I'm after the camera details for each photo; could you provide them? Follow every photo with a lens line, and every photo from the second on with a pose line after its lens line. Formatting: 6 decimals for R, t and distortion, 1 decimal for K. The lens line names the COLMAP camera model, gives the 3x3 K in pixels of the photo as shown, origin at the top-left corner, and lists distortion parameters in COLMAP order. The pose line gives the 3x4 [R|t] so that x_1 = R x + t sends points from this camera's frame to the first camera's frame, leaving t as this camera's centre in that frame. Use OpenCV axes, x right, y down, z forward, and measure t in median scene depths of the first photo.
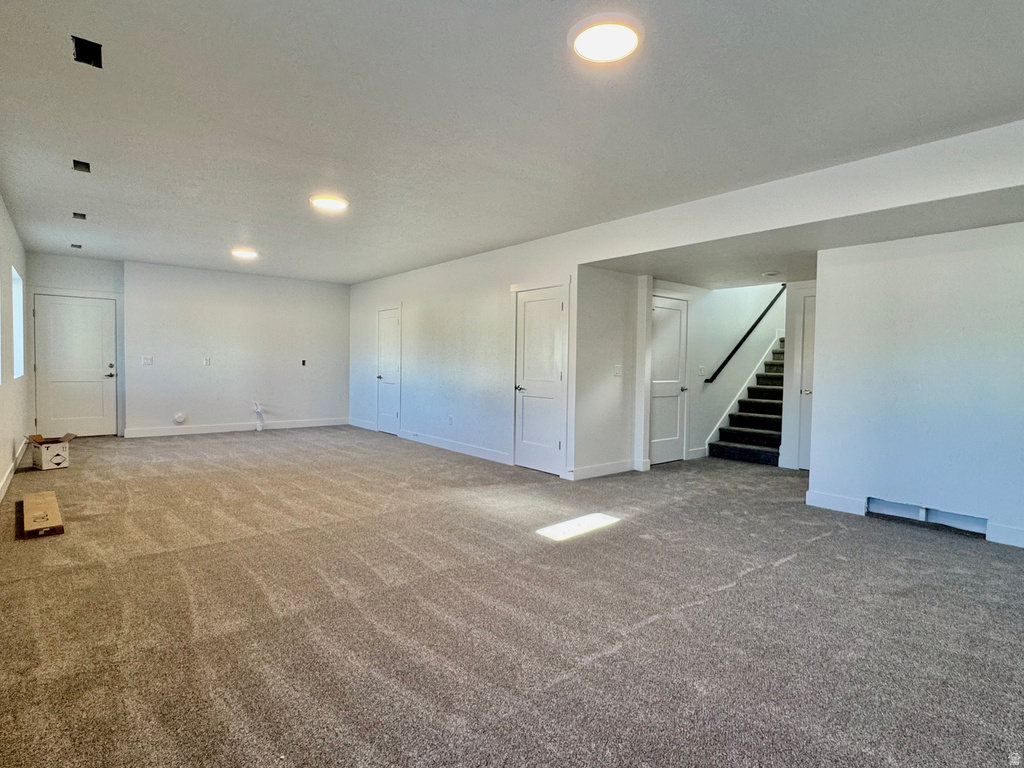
lens RADIAL K [[531.2, 0, 512.0], [0, 531.2, 384.0], [0, 0, 1]] dist [-0.001858, -0.000178]
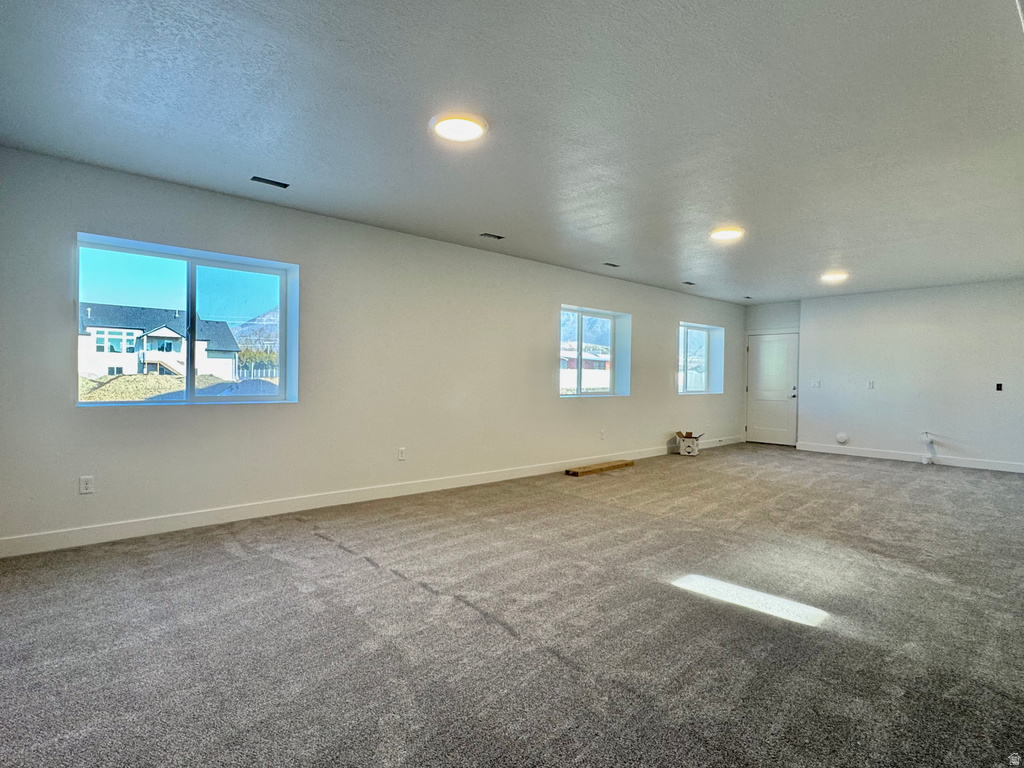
lens RADIAL K [[531.2, 0, 512.0], [0, 531.2, 384.0], [0, 0, 1]] dist [-0.001858, -0.000178]
pose [[0.034953, -0.004996, -0.999376, 0.428820], [-0.052373, 0.998604, -0.006824, -0.002211], [0.998016, 0.052579, 0.034642, 0.322852]]
